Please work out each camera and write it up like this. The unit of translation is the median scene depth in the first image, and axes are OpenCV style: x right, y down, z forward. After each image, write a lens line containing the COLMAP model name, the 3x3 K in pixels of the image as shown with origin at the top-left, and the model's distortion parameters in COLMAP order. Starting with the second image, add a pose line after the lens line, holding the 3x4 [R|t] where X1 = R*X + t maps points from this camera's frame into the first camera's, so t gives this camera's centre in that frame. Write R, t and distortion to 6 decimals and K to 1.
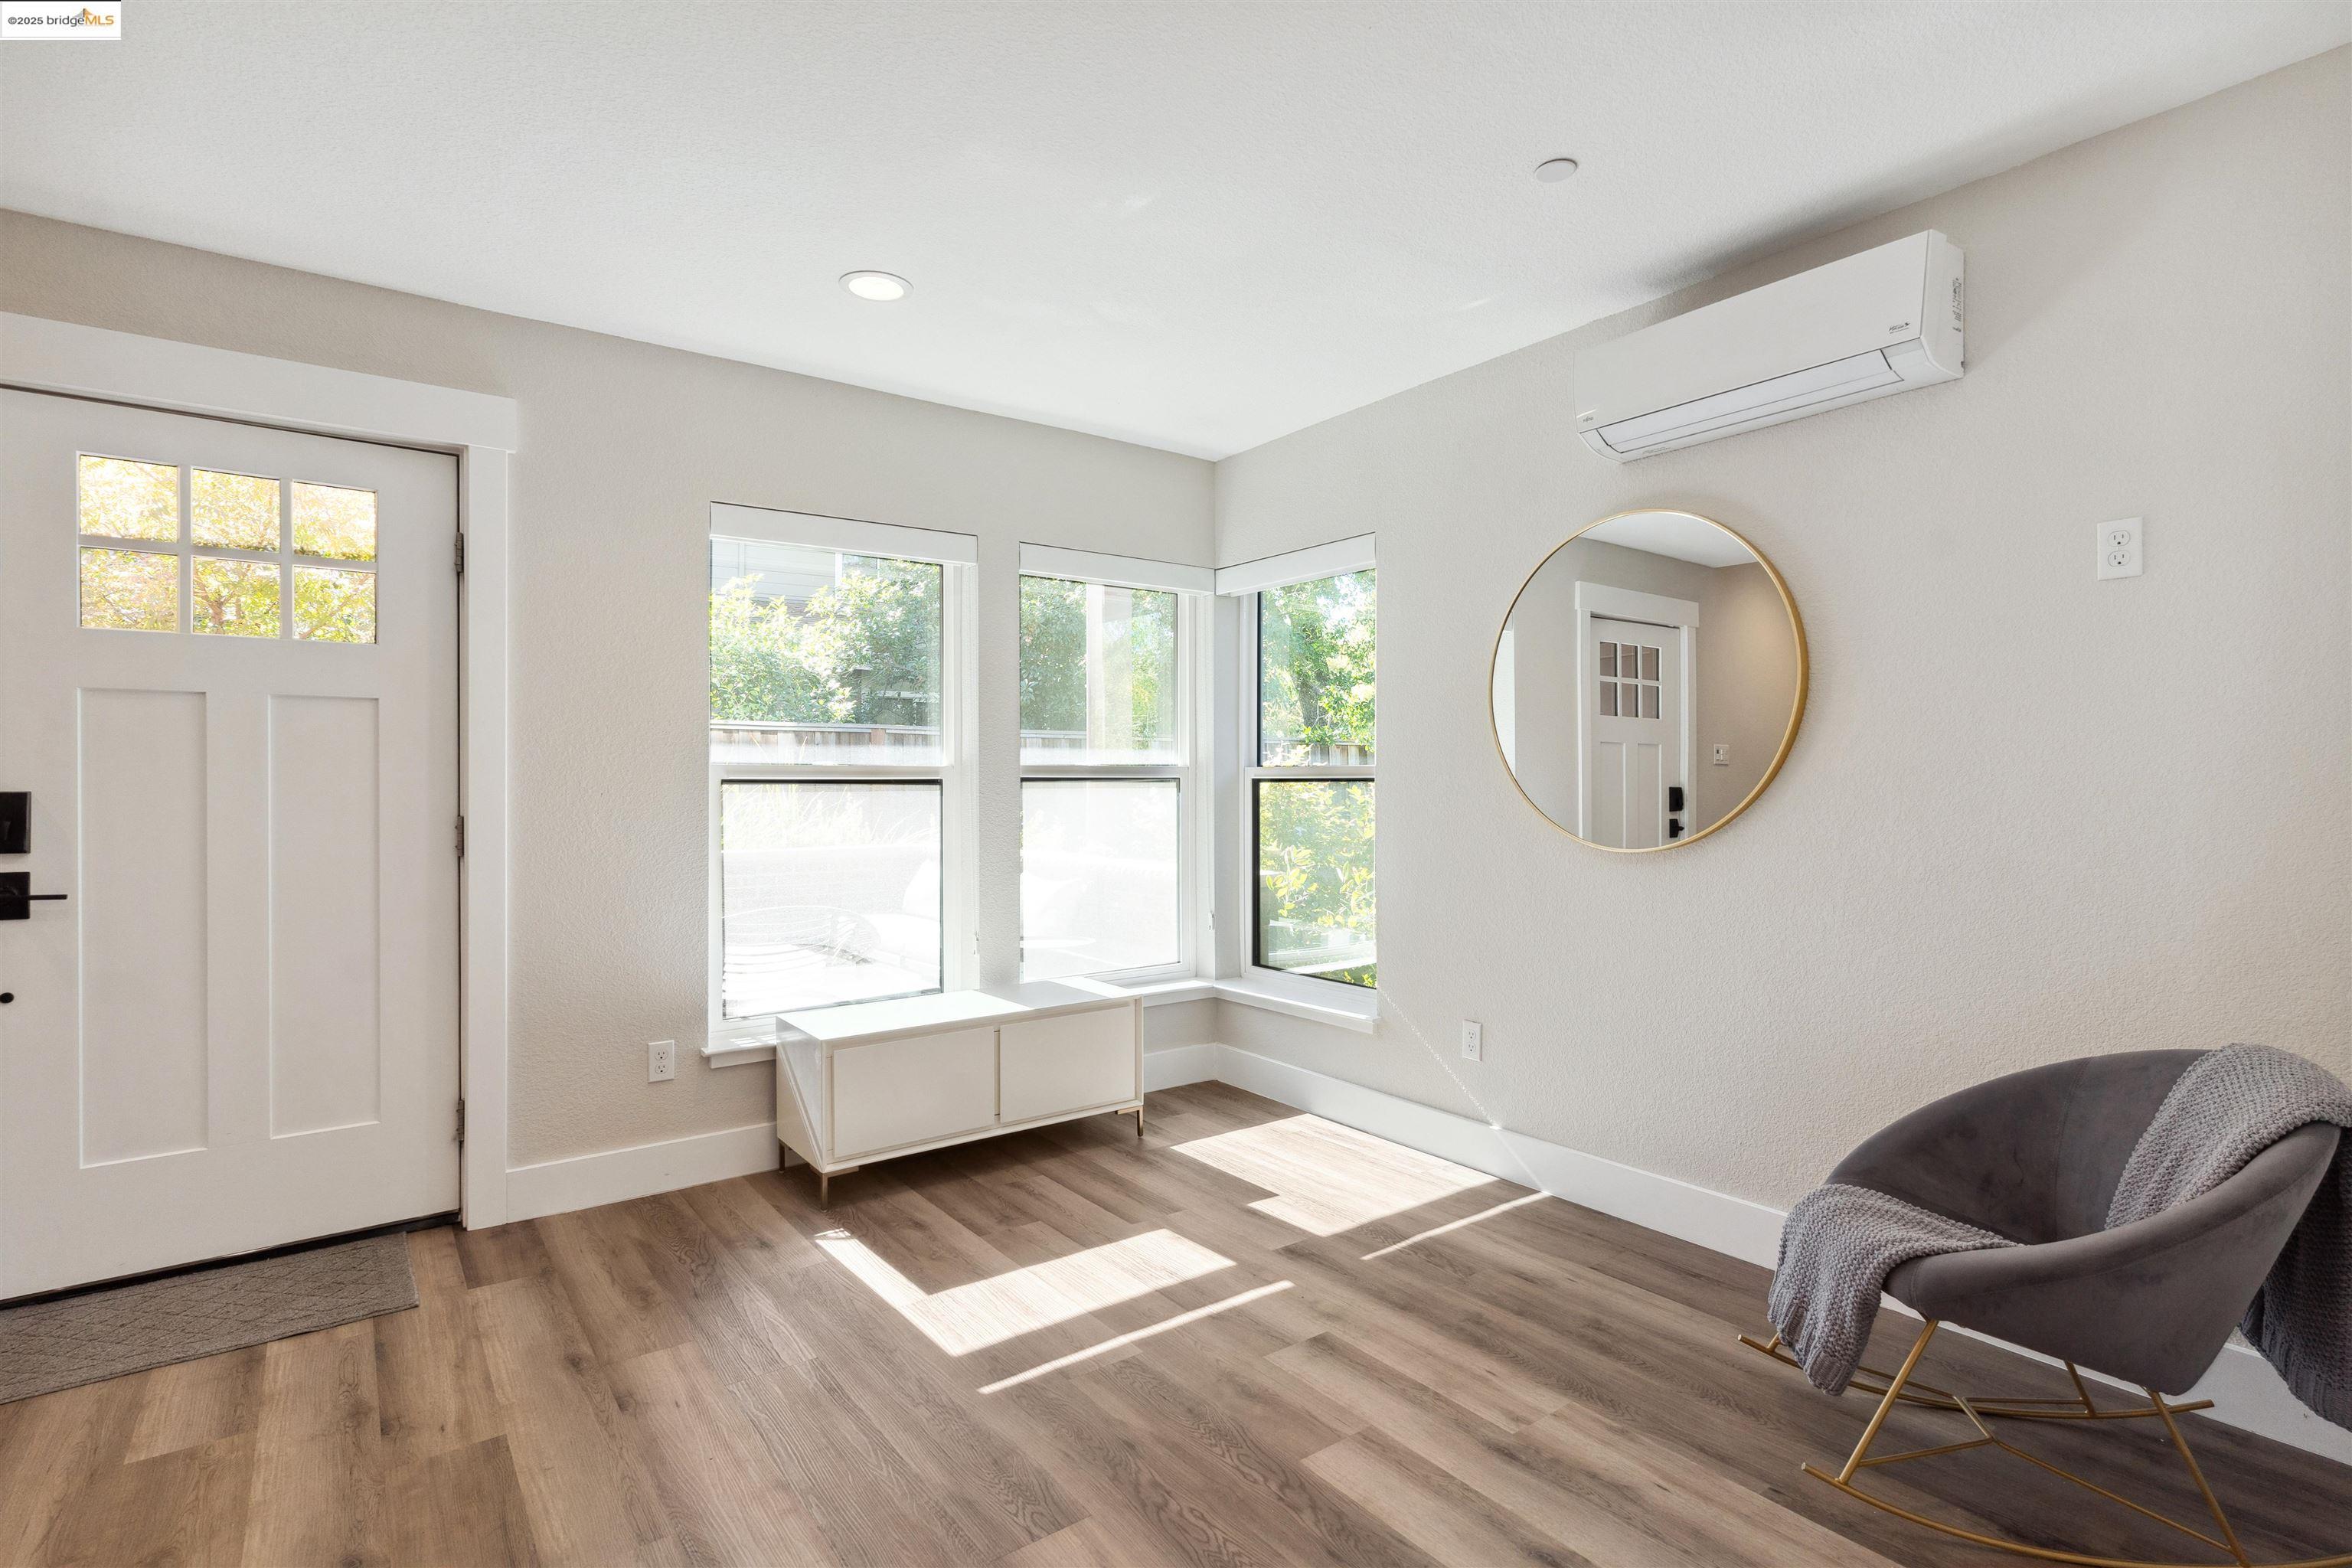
lens RADIAL K [[1147.4, 0, 1187.7], [0, 1147.4, 782.3], [0, 0, 1]] dist [0.002676, -0.000963]
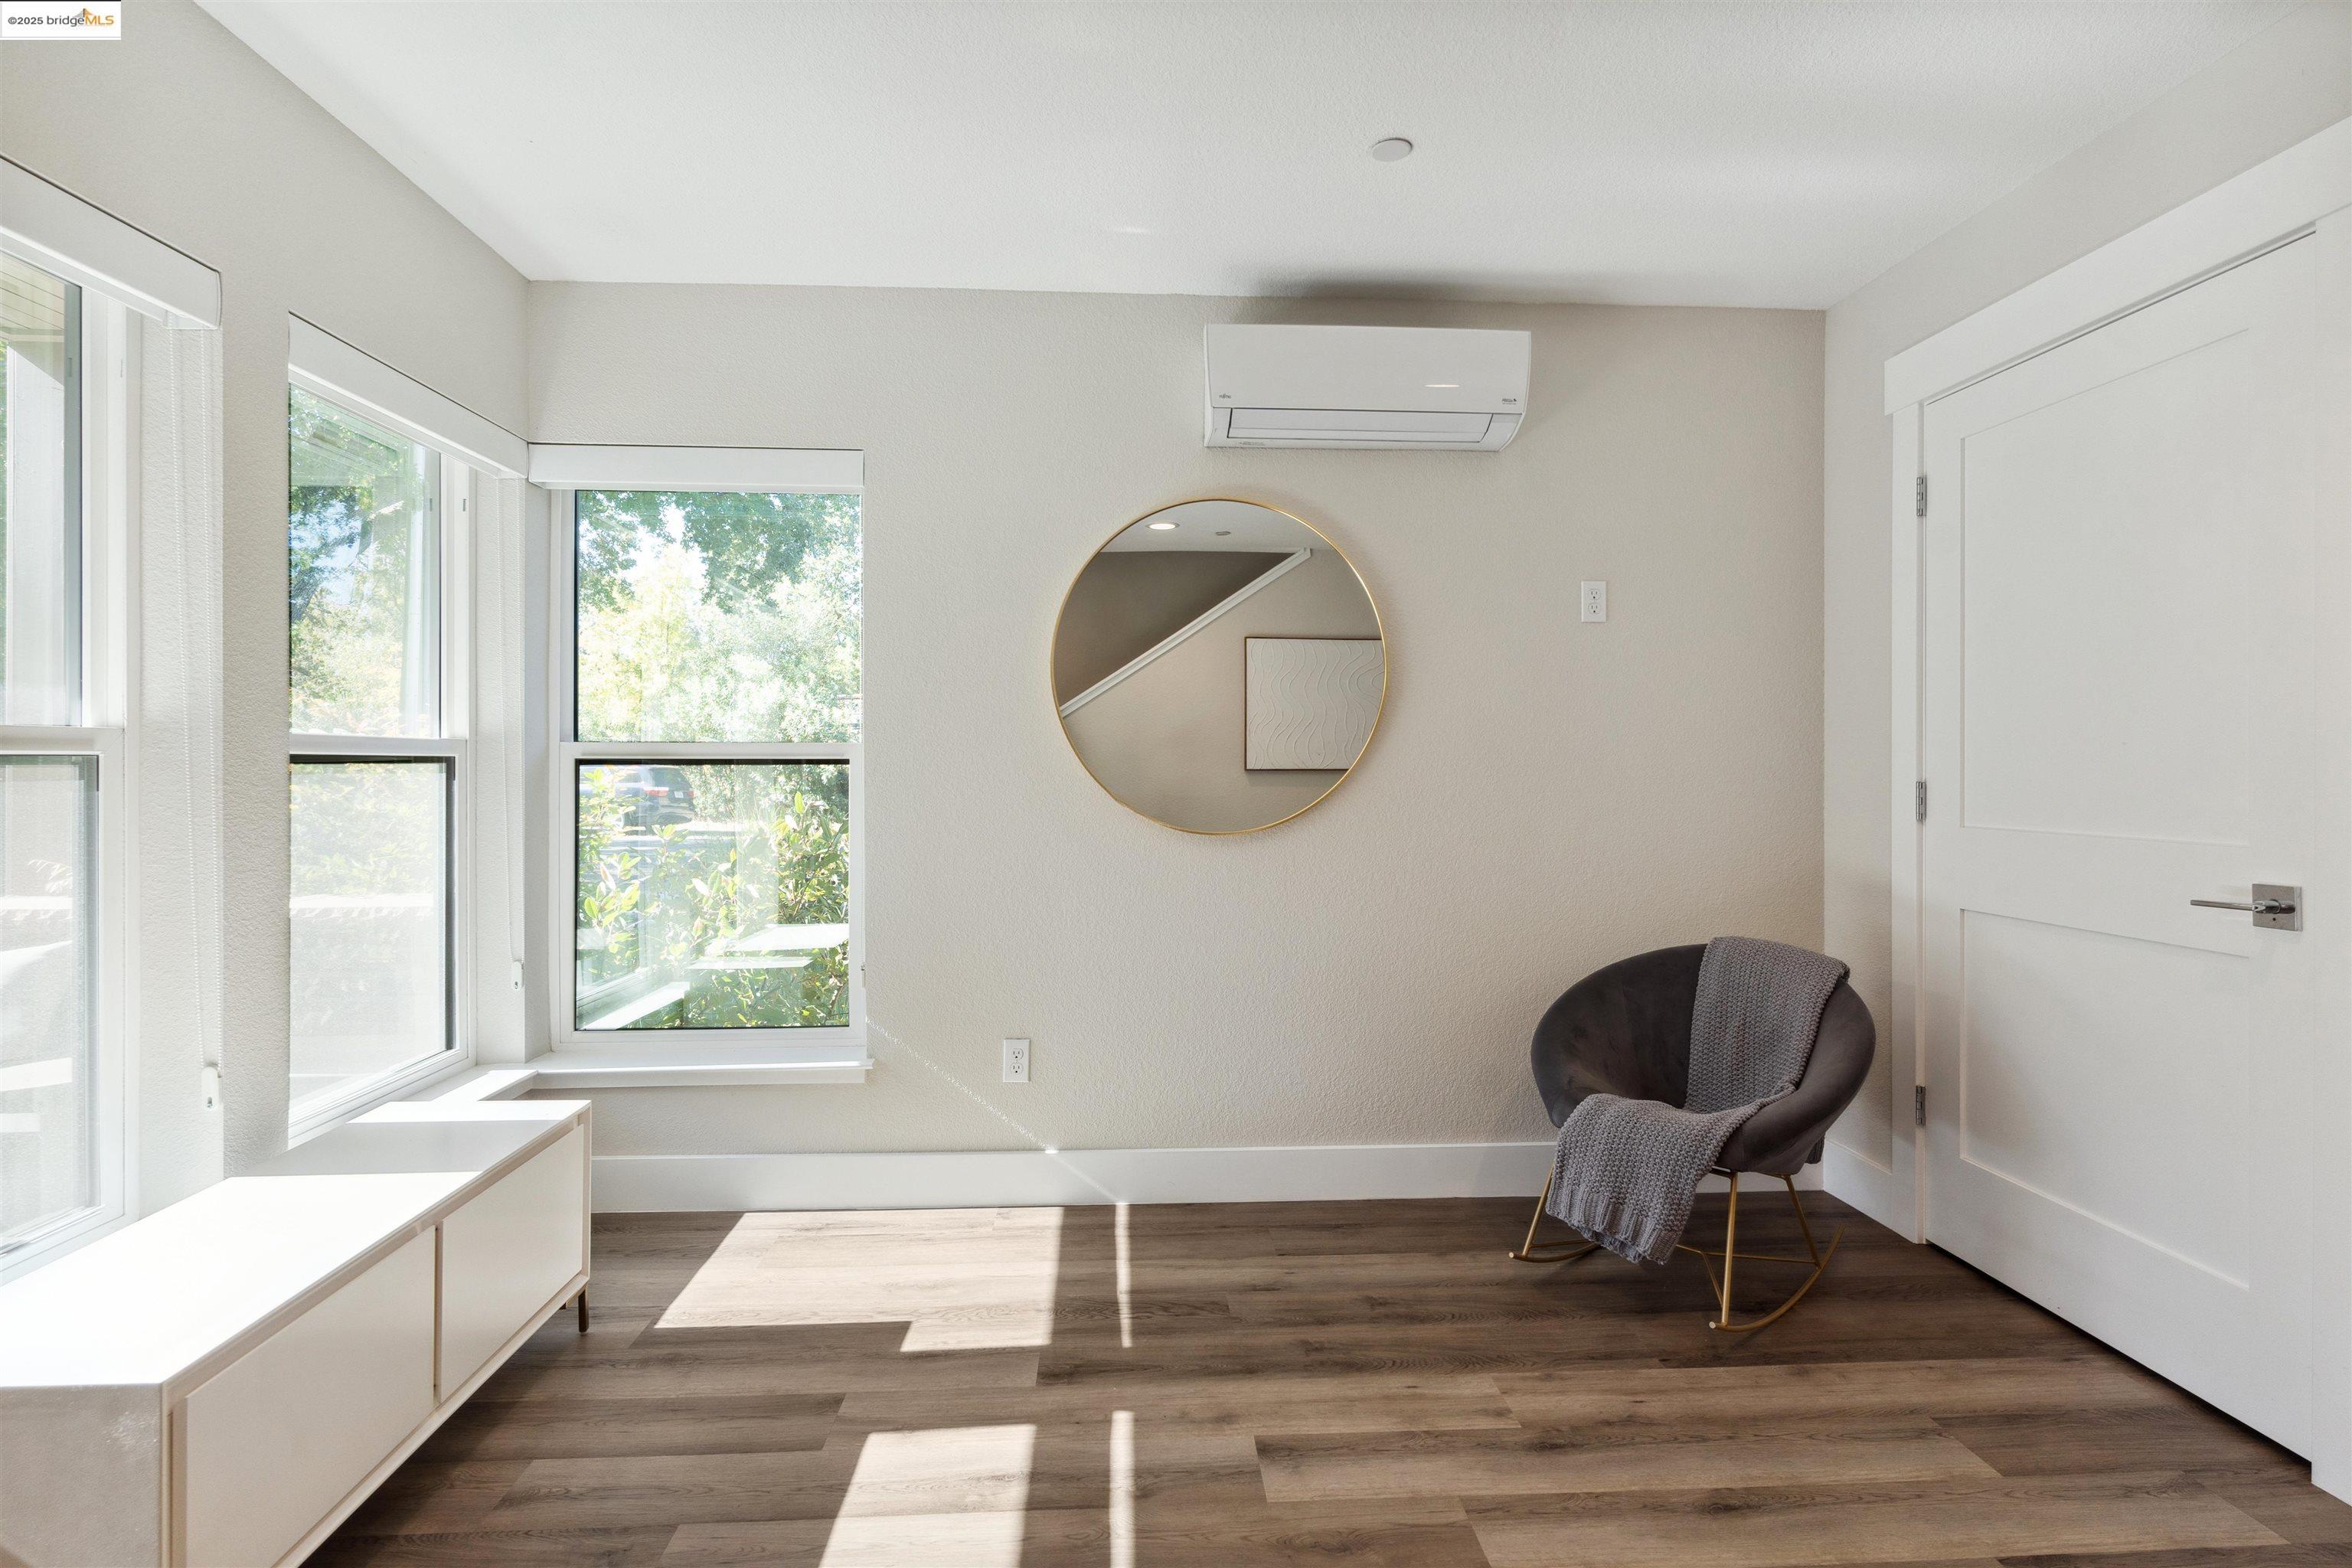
lens RADIAL K [[1147.4, 0, 1190.4], [0, 1147.4, 765.6], [0, 0, 1]] dist [0.002676, -0.000963]
pose [[0.549927, 0.001771, 0.835211, -0.519982], [-0.002994, 0.999996, -0.000149, -0.000179], [-0.835207, -0.002419, 0.549930, 0.518591]]
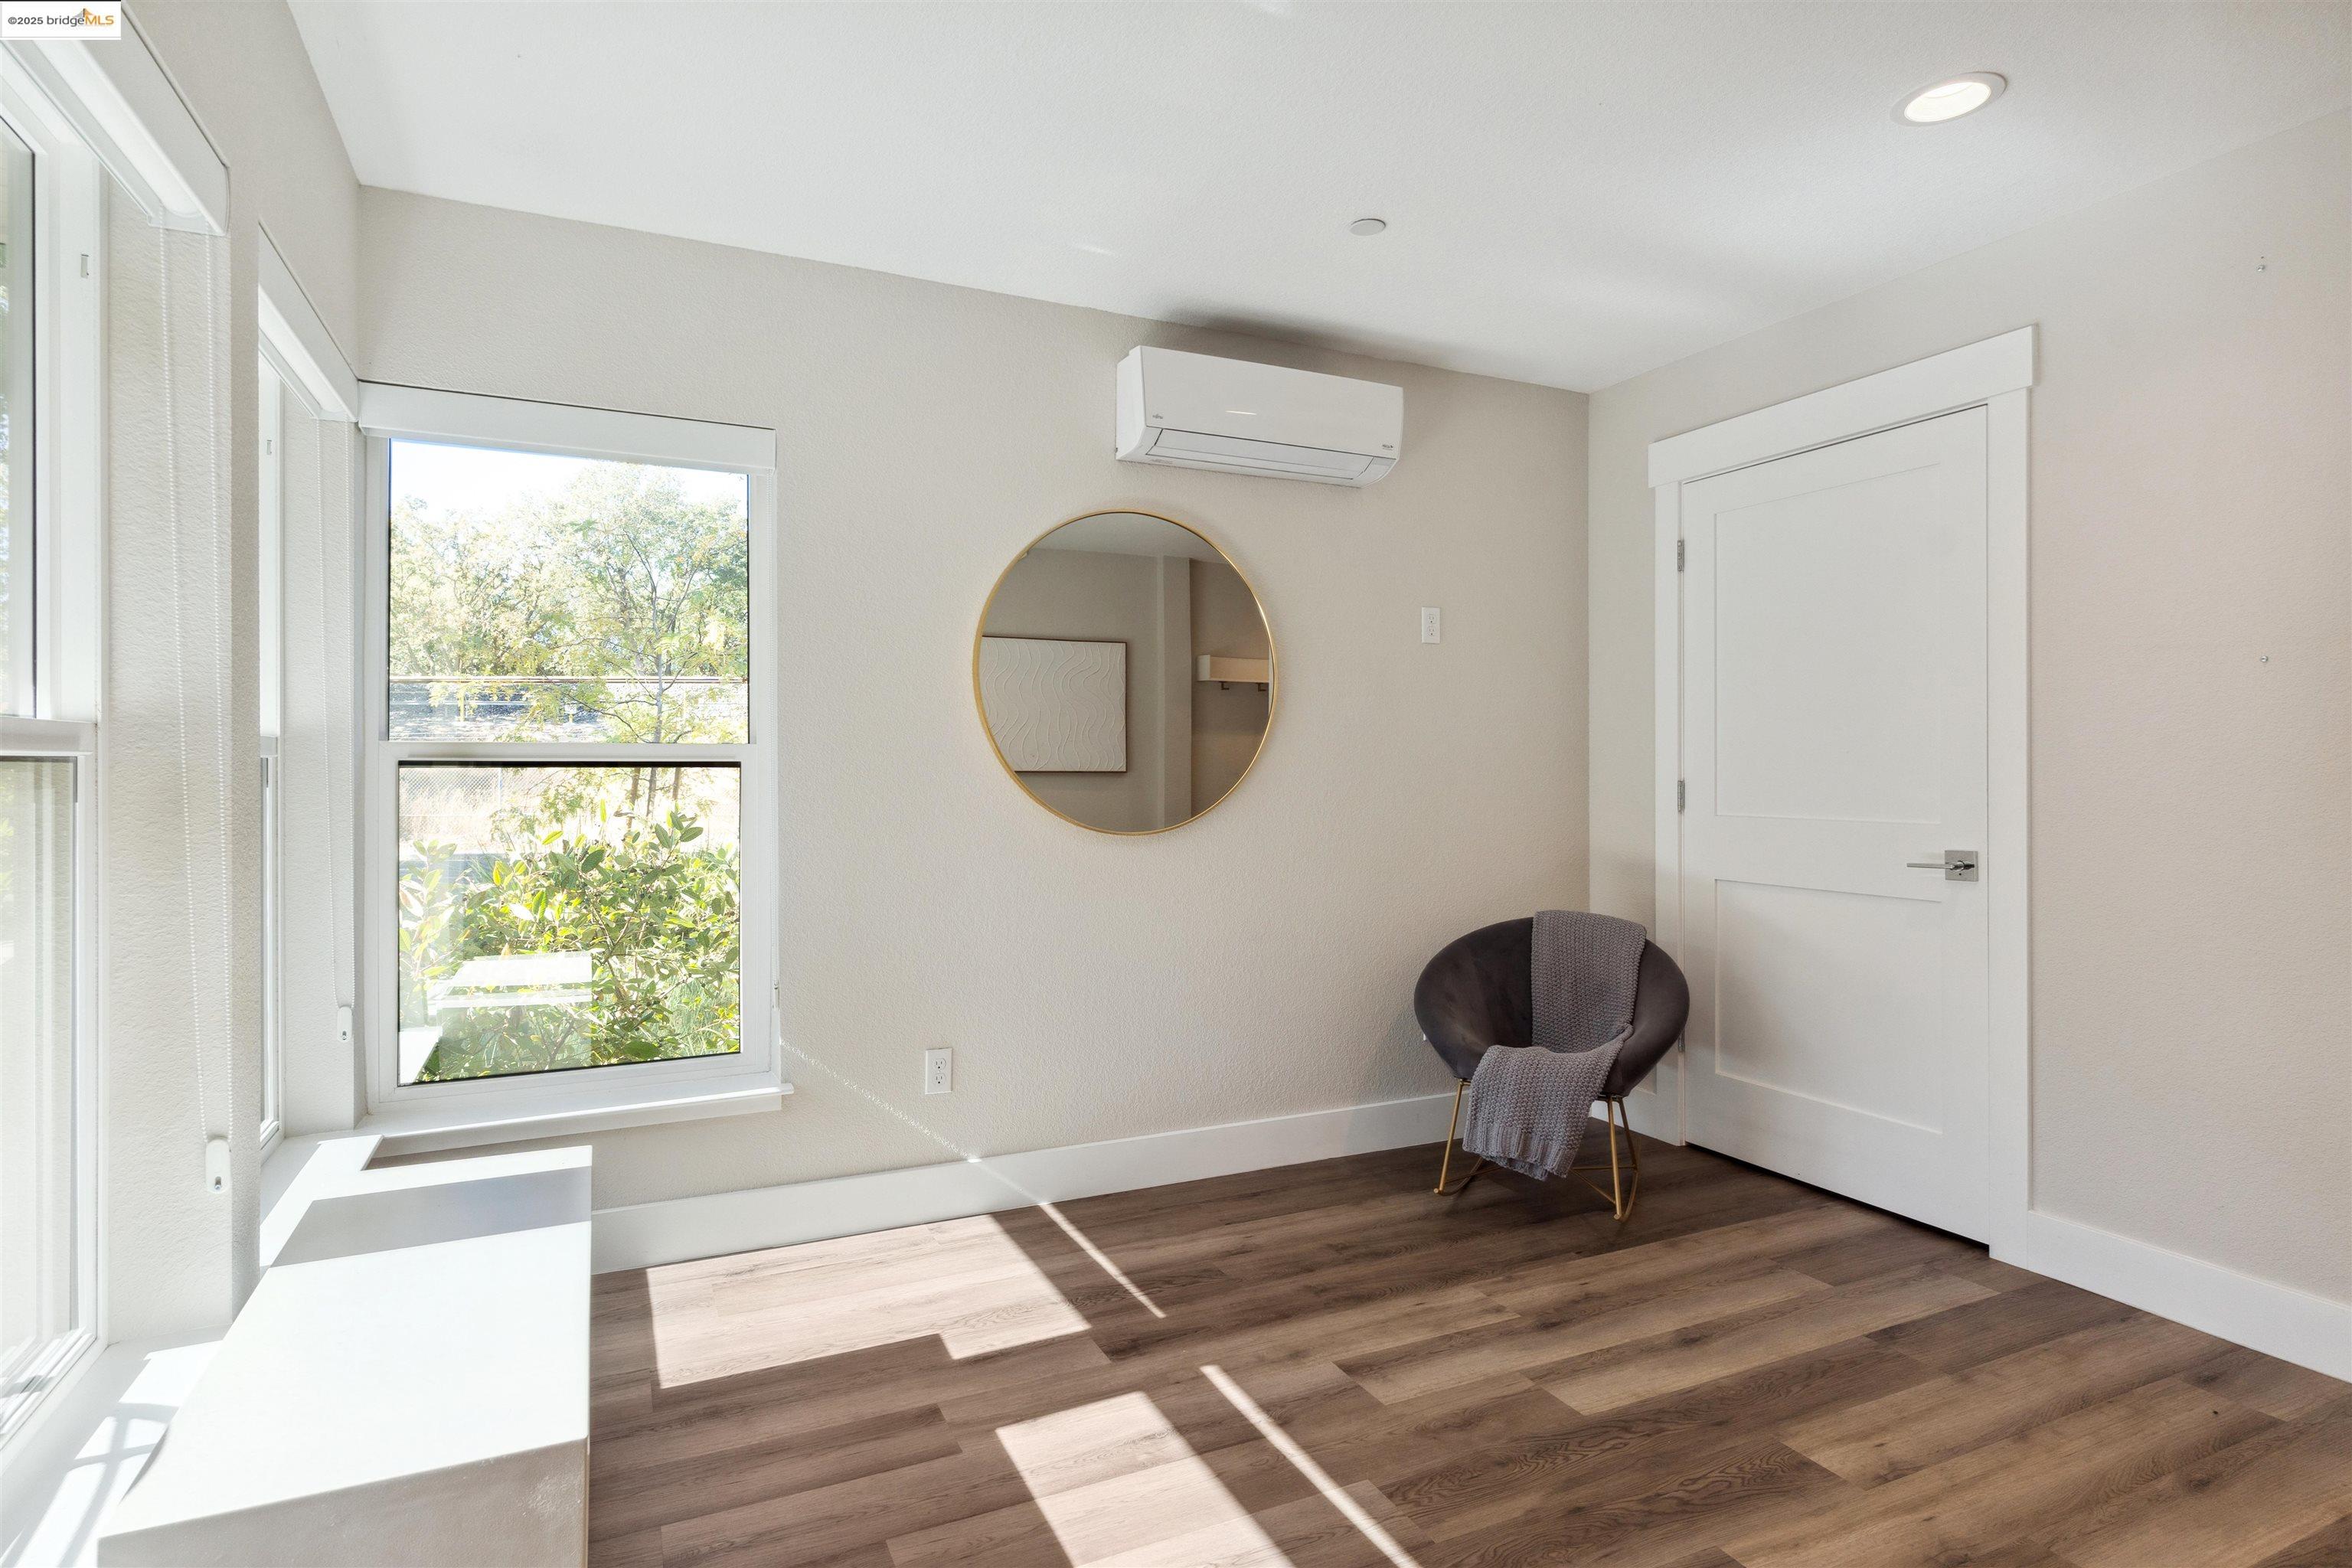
lens RADIAL K [[1218.0, 0, 1186.1], [0, 1218.0, 762.4], [0, 0, 1]] dist [0.005531, 0.001201]
pose [[0.197163, 0.006014, 0.980352, -0.766544], [-0.002192, 0.999981, -0.005694, 0.000472], [-0.980368, -0.001026, 0.197173, 0.813165]]
